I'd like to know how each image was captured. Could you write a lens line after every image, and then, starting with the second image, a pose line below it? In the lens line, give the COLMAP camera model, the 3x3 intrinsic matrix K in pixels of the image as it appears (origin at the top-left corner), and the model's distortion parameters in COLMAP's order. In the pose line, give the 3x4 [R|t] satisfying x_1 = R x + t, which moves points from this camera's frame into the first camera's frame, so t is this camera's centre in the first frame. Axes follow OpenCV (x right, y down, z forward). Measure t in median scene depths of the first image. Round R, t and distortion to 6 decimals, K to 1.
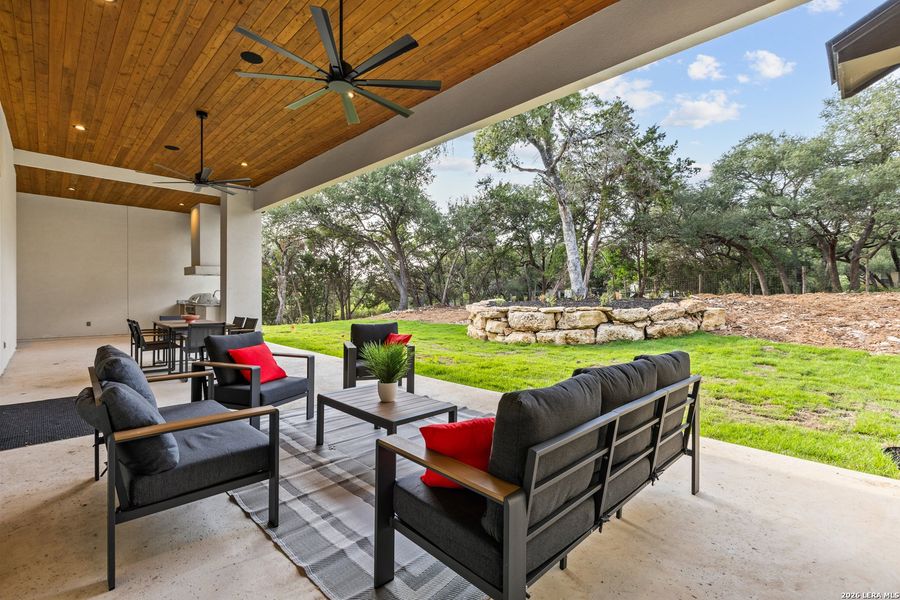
lens RADIAL K [[400.9, 0, 441.0], [0, 400.9, 294.3], [0, 0, 1]] dist [0.002257, -0.001065]
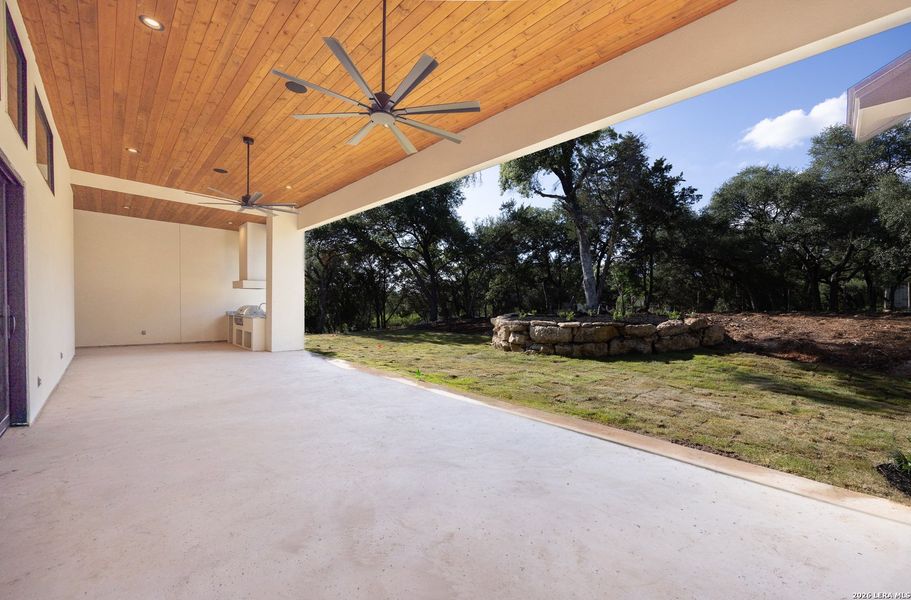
lens RADIAL K [[359.2, 0, 472.8], [0, 359.2, 312.3], [0, 0, 1]] dist [-0.000912, -0.001619]
pose [[0.999734, 0.014859, 0.017647, -0.005549], [-0.015218, 0.999677, 0.020361, -0.008697], [-0.017338, -0.020624, 0.999637, 0.013200]]
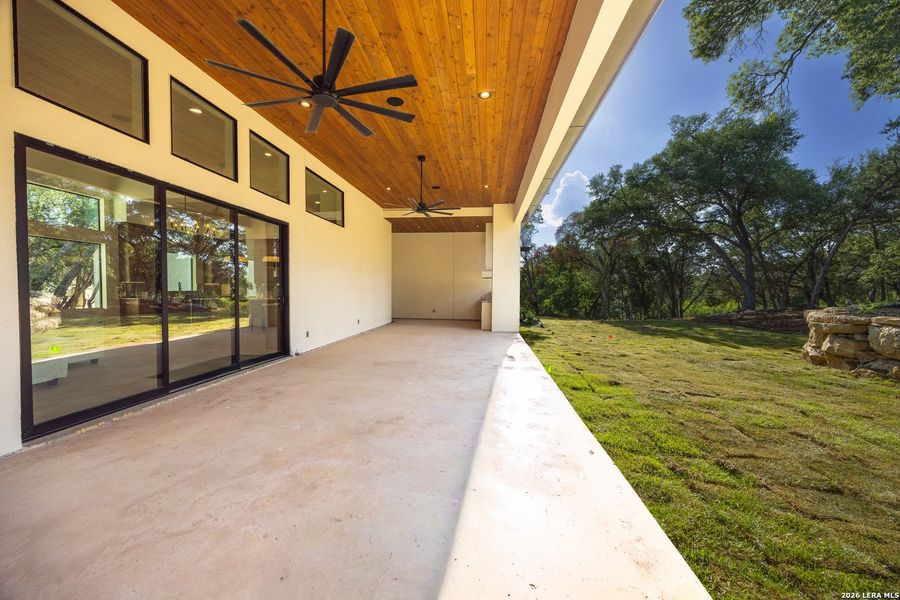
lens RADIAL K [[336.5, 0, 447.7], [0, 336.5, 298.7], [0, 0, 1]] dist [-0.001520, 0.000551]
pose [[0.626011, 0.022678, -0.779485, 0.126219], [-0.004300, 0.999662, 0.025630, -0.005562], [0.779803, -0.012693, 0.625897, 0.140113]]
